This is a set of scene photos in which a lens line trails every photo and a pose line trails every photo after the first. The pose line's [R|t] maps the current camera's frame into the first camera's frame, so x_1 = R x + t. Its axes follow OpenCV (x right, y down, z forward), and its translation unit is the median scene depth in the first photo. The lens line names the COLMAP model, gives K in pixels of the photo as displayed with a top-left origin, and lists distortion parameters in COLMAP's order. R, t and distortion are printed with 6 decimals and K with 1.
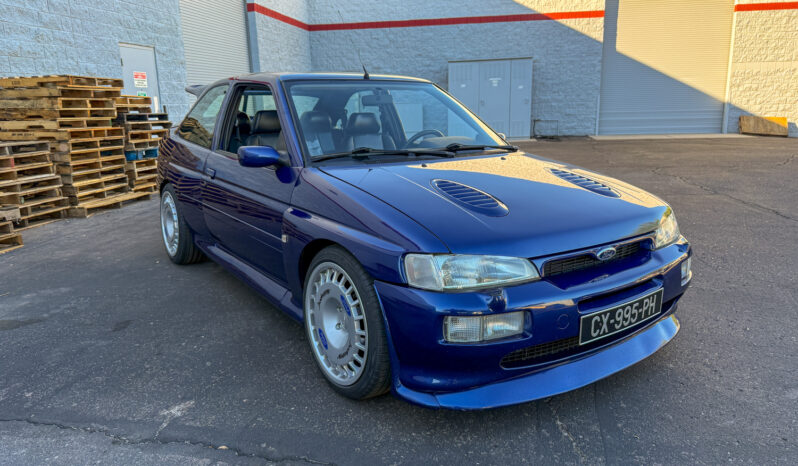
lens RADIAL K [[561.0, 0, 399.0], [0, 561.0, 233.0], [0, 0, 1]] dist [0.035768, -0.047446]
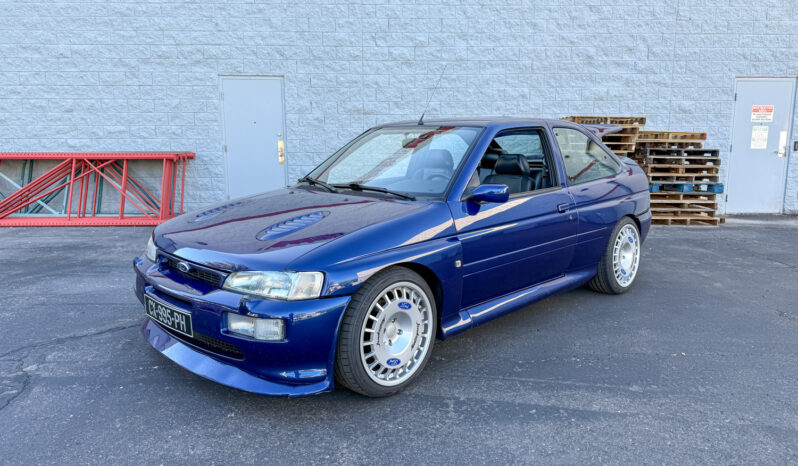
lens RADIAL K [[561.0, 0, 399.0], [0, 561.0, 233.0], [0, 0, 1]] dist [0.035768, -0.047446]
pose [[0.180164, 0.180337, -0.966964, 0.396566], [-0.228577, 0.963815, 0.137161, -0.075289], [0.956710, 0.196315, 0.214866, 0.275165]]
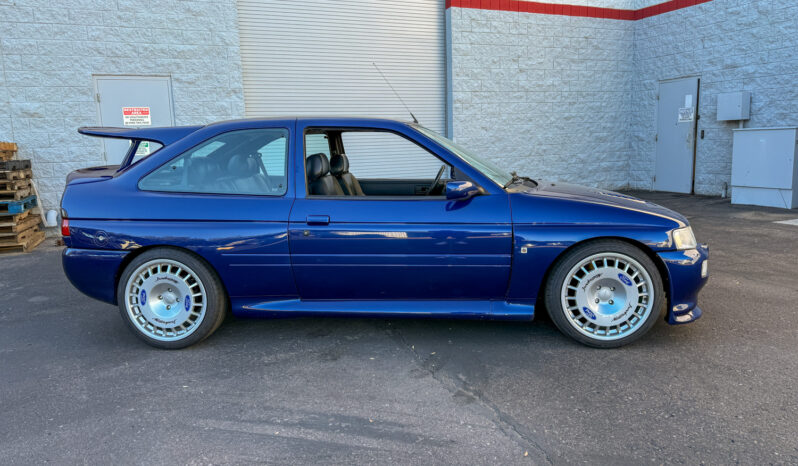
lens RADIAL K [[561.0, 0, 399.0], [0, 561.0, 233.0], [0, 0, 1]] dist [0.035768, -0.047446]
pose [[0.563495, 0.138474, -0.814431, 0.495107], [-0.168492, 0.984393, 0.050794, -0.220708], [0.808754, 0.108603, 0.578033, 0.896929]]
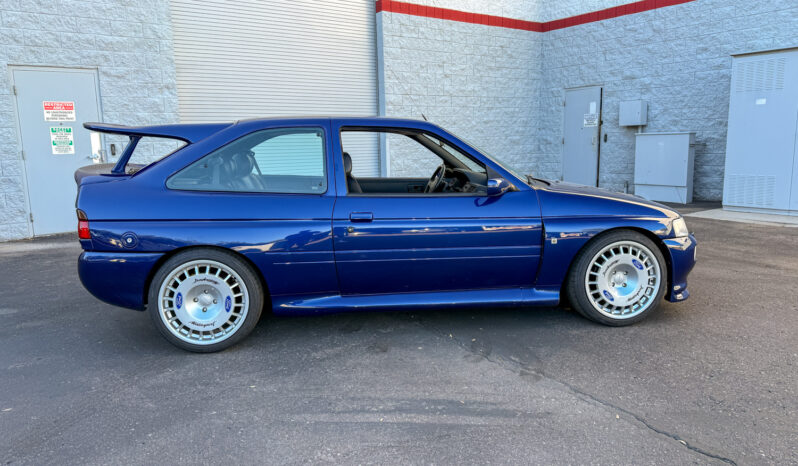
lens RADIAL K [[561.0, 0, 399.0], [0, 561.0, 233.0], [0, 0, 1]] dist [0.035768, -0.047446]
pose [[0.716476, 0.121723, -0.686910, 0.445648], [-0.152348, 0.988194, 0.016206, -0.201806], [0.680773, 0.093038, 0.726562, 0.814895]]
